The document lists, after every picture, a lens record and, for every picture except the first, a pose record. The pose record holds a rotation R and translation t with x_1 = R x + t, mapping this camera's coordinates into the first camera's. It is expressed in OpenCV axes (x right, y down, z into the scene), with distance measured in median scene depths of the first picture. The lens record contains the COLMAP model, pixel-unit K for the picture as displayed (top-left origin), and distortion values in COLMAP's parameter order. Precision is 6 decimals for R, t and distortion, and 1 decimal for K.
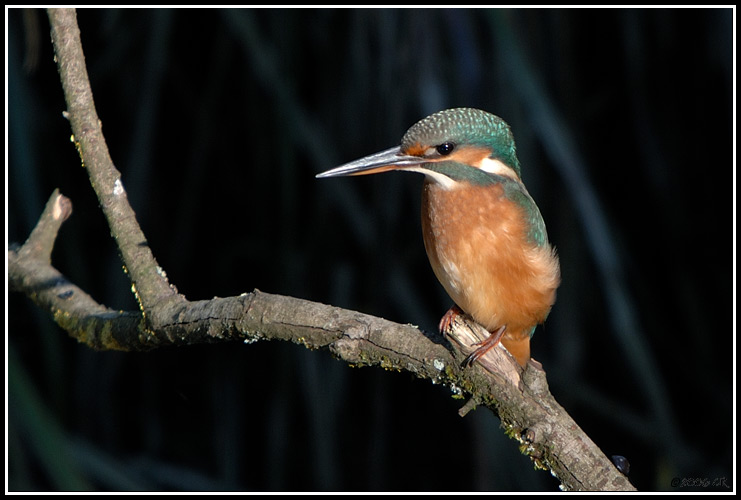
lens RADIAL K [[341.7, 0, 370.5], [0, 341.7, 247.0], [0, 0, 1]] dist [0.001909, -0.001869]
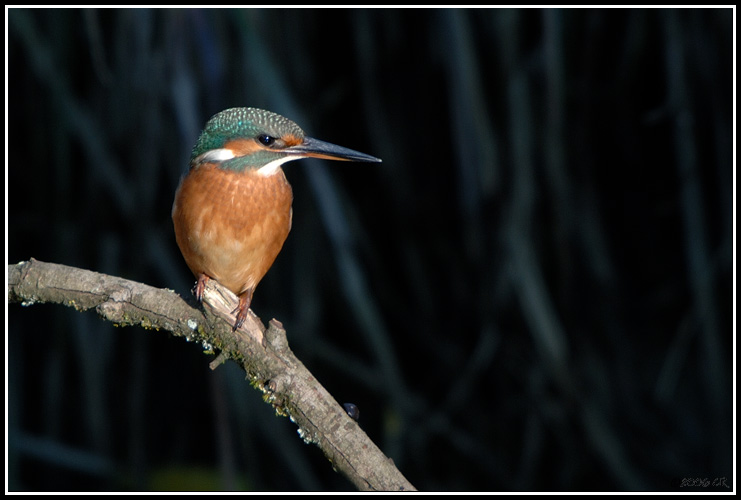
lens RADIAL K [[341.7, 0, 370.3], [0, 341.7, 251.8], [0, 0, 1]] dist [0.001909, -0.001869]
pose [[0.999998, -0.000767, 0.001844, 0.790353], [0.000750, 0.999956, 0.009369, 0.093667], [-0.001851, -0.009367, 0.999954, -0.134782]]
